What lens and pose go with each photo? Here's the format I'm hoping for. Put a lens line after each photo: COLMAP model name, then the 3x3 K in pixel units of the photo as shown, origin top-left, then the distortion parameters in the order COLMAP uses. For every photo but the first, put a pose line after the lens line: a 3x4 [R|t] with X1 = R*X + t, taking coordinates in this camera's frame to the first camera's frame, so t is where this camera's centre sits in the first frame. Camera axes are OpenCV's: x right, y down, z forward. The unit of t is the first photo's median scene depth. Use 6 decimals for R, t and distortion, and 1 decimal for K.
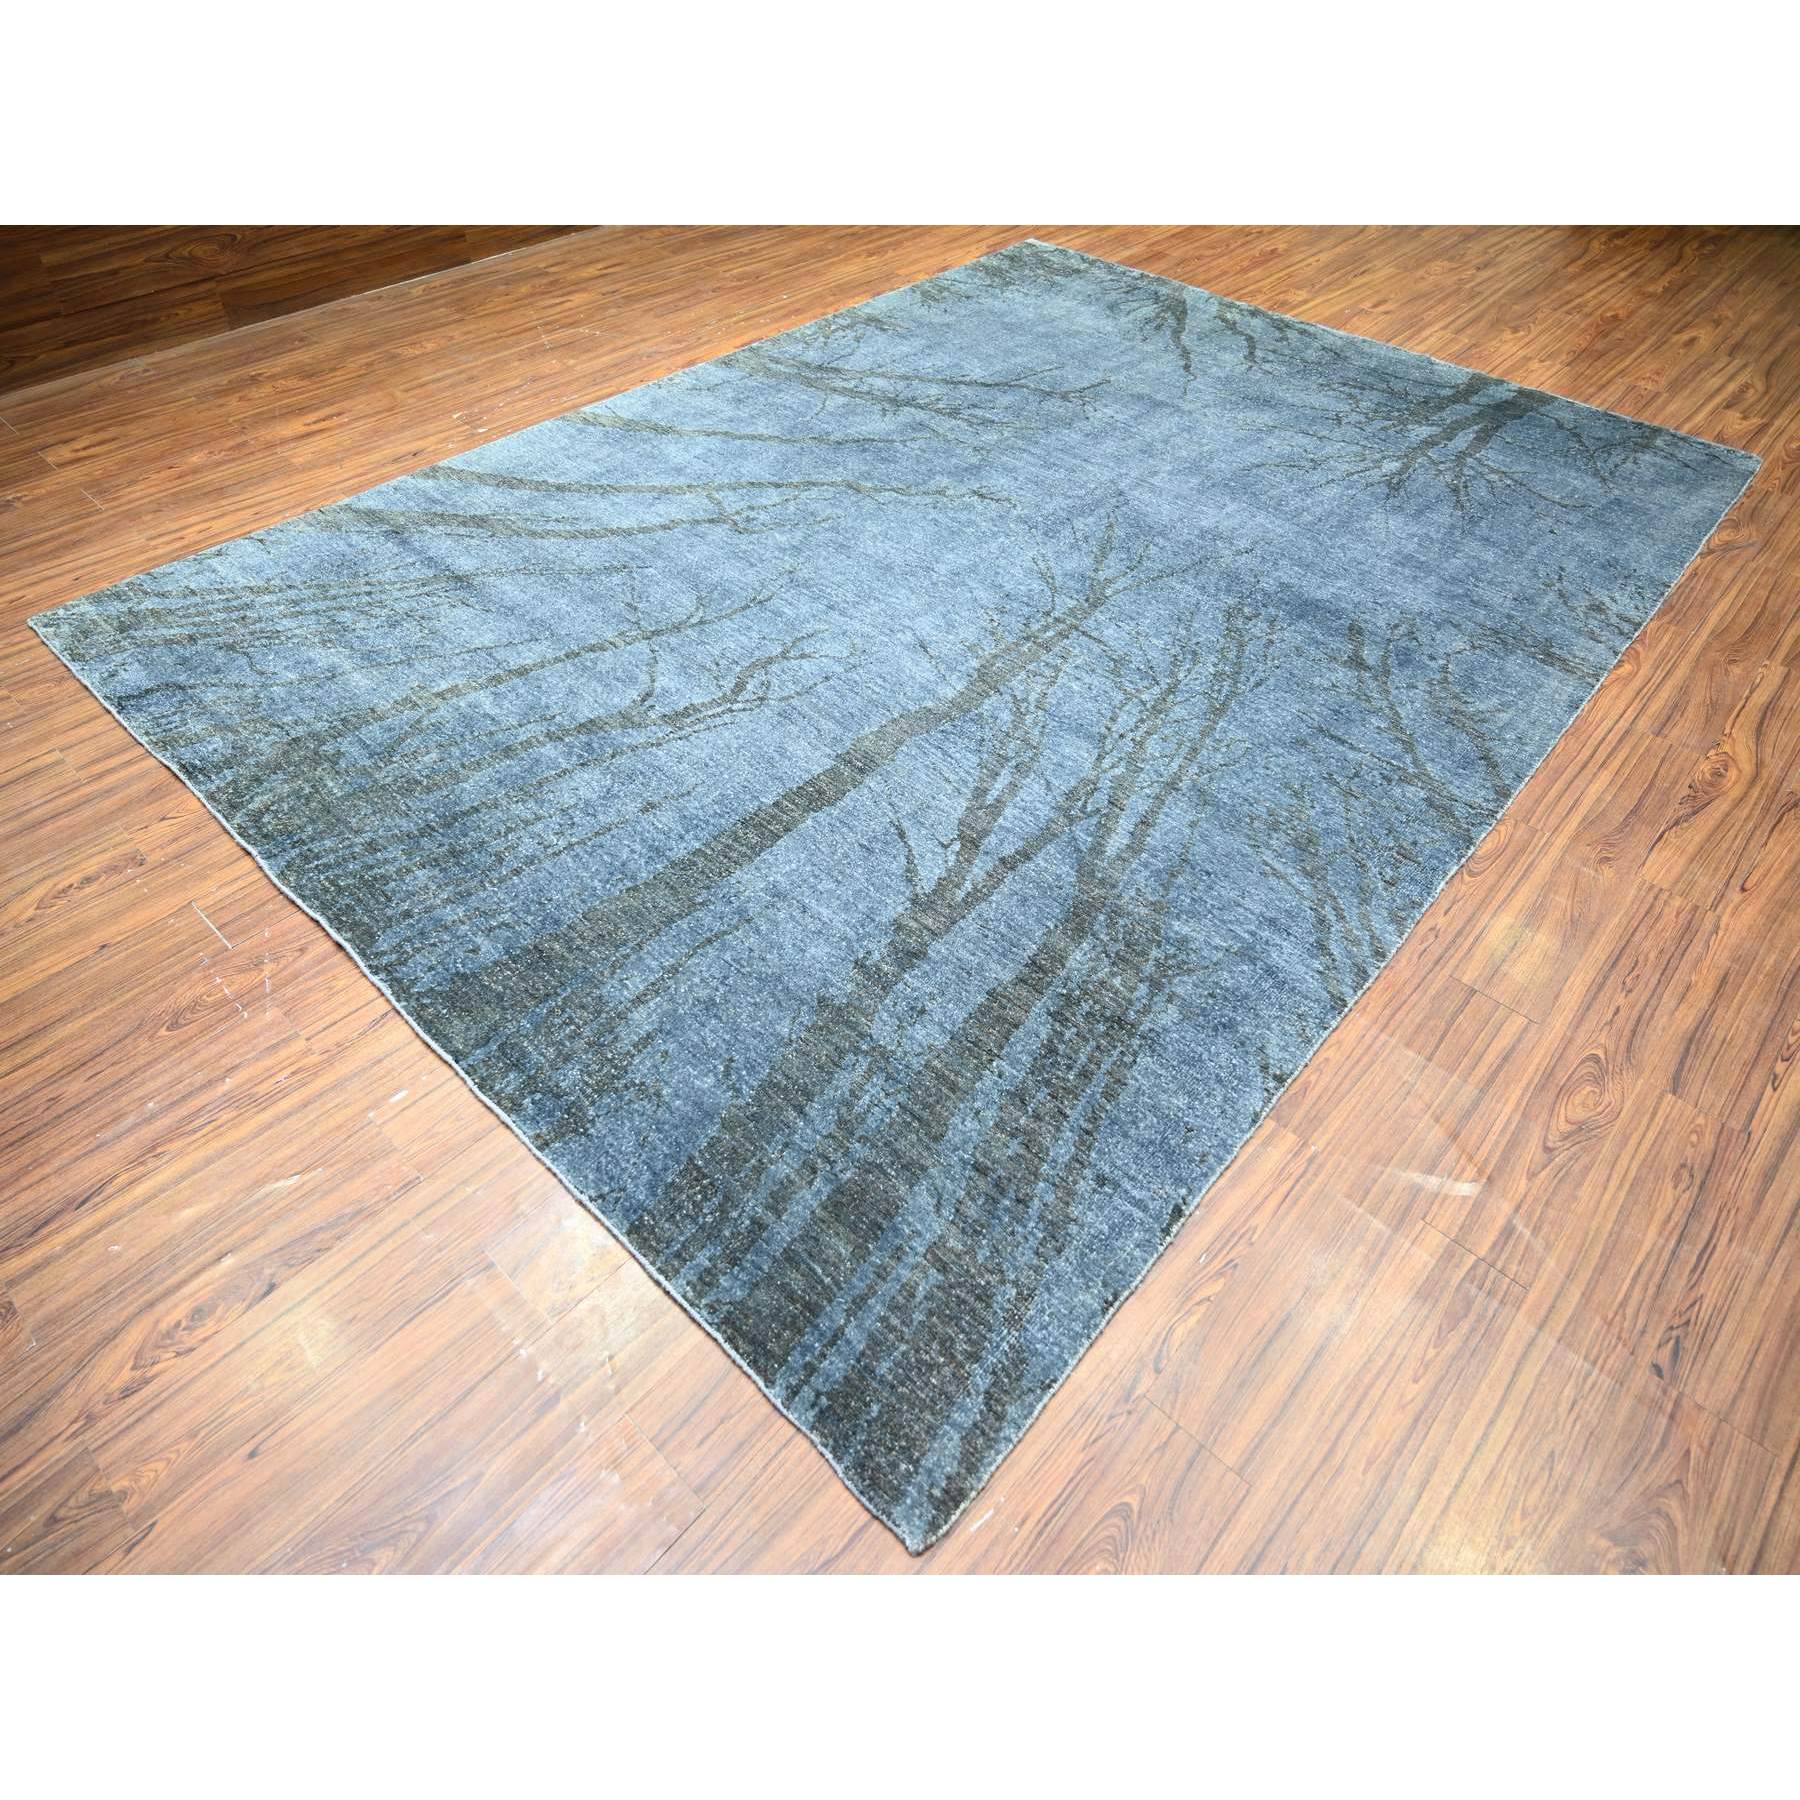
lens RADIAL K [[1074.9, 0, 900.0], [0, 1074.9, 900.0], [0, 0, 1]] dist [-0.006612, -0.000430]
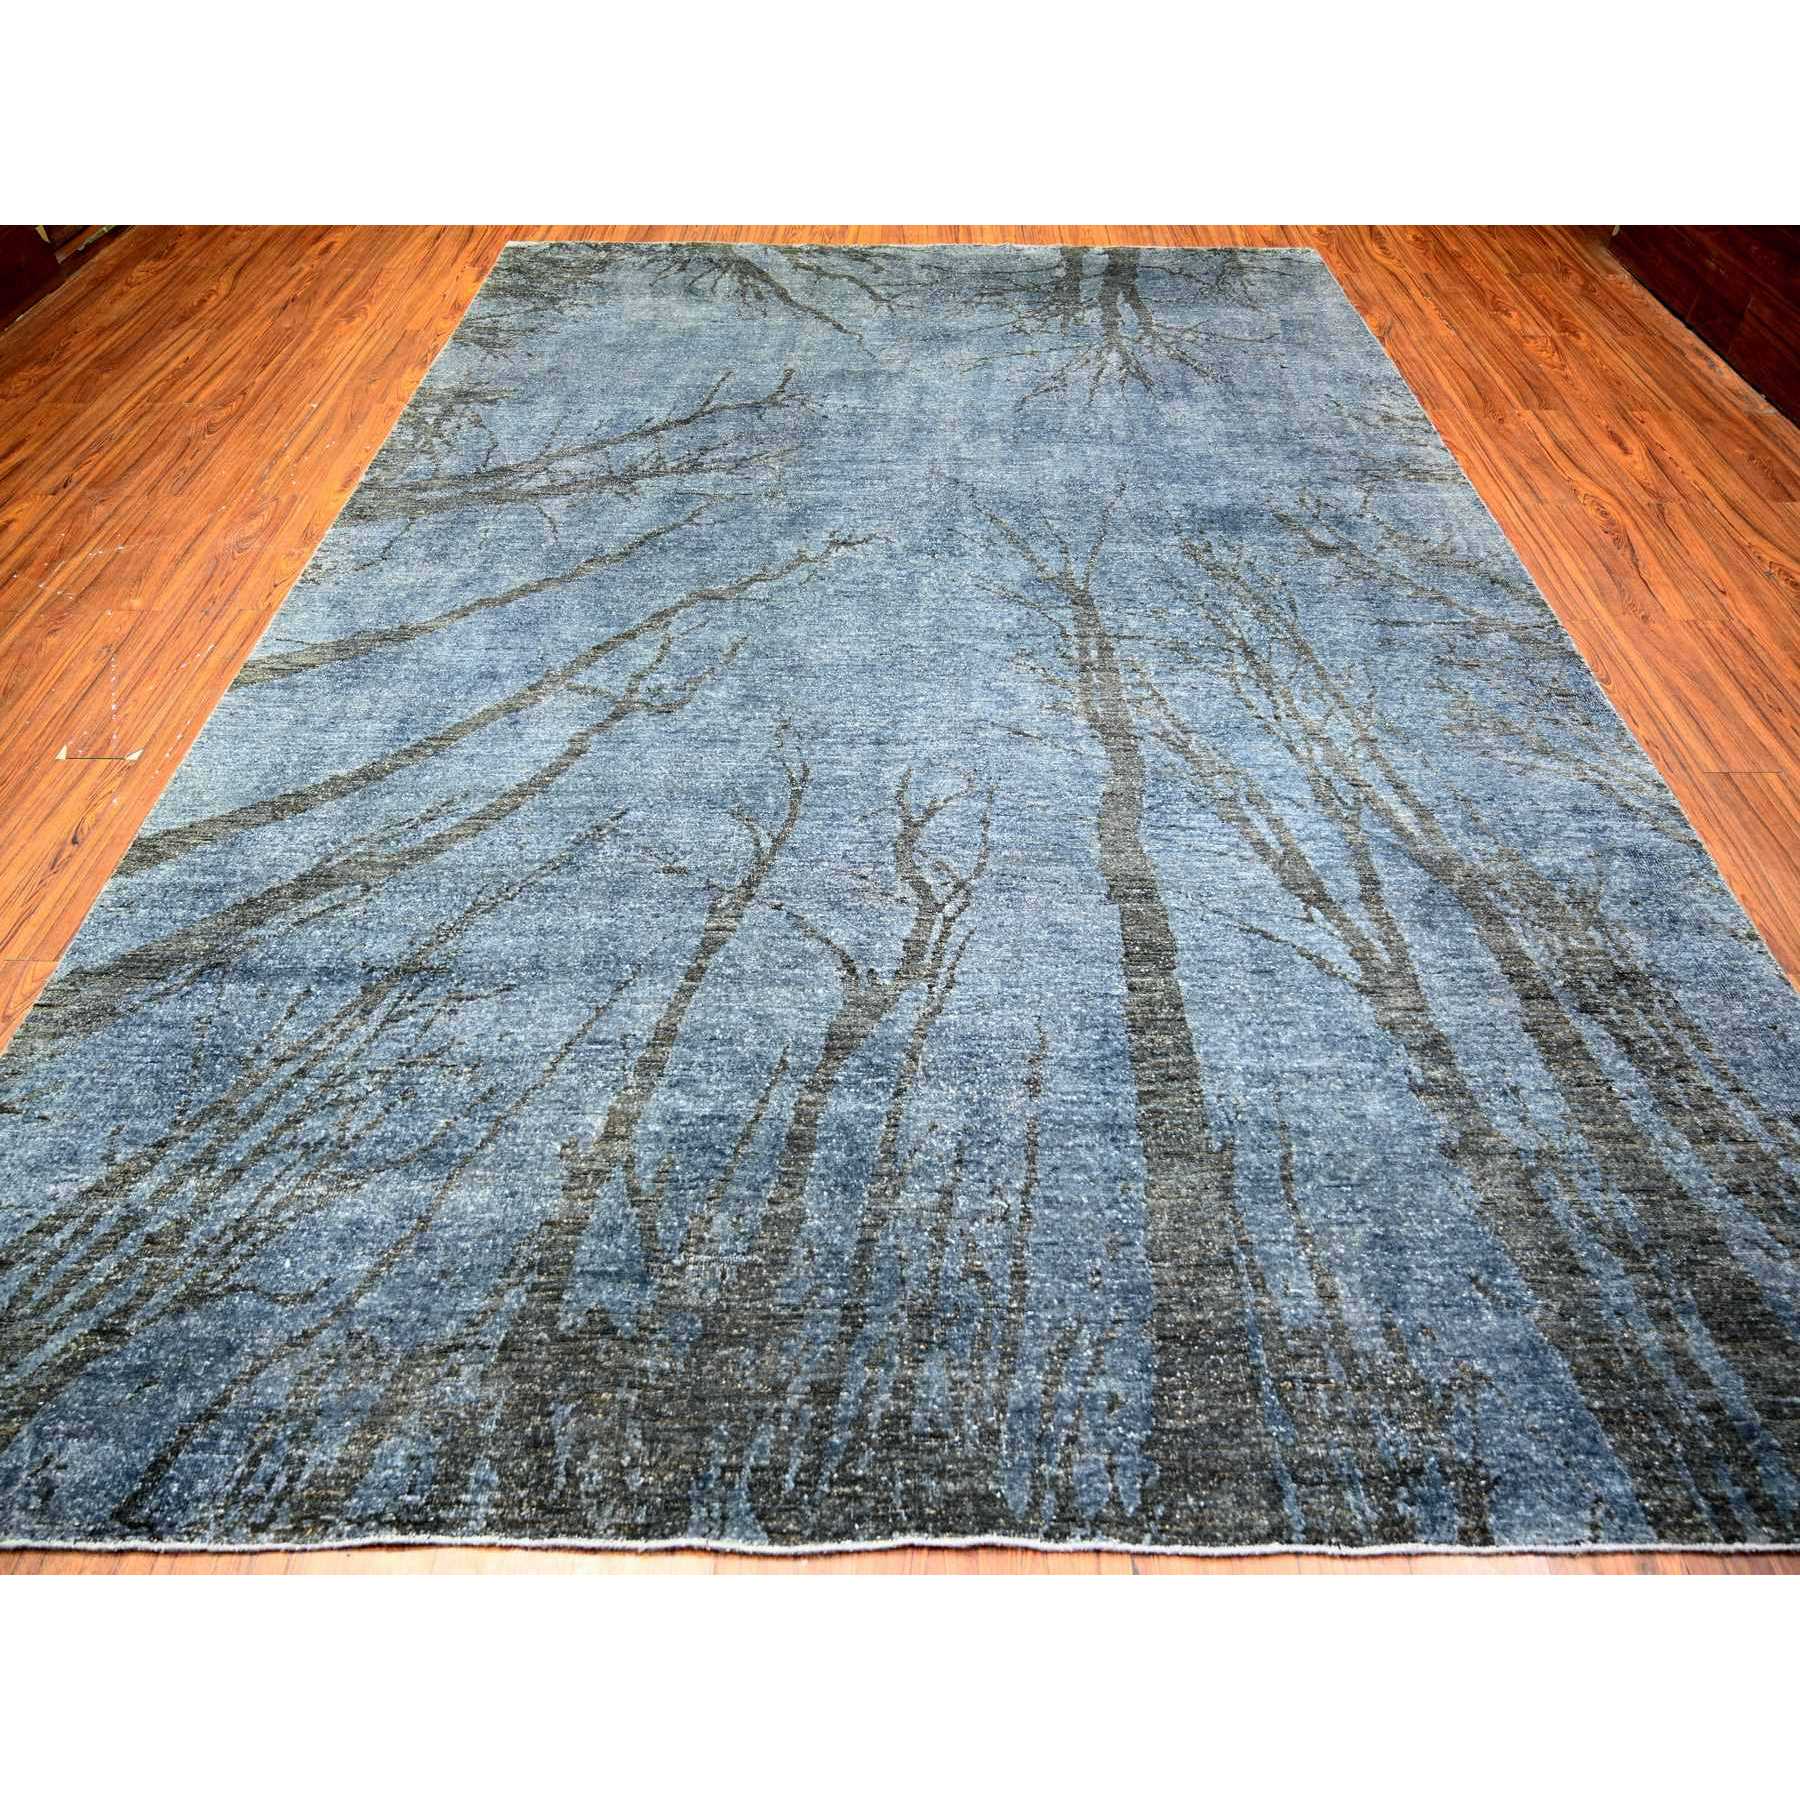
lens RADIAL K [[1074.9, 0, 900.0], [0, 1074.9, 900.0], [0, 0, 1]] dist [-0.006612, -0.000430]
pose [[0.740555, -0.525205, 0.419210, -0.473771], [0.502713, 0.846958, 0.173039, -0.322149], [-0.445934, 0.082598, 0.891247, 0.313655]]
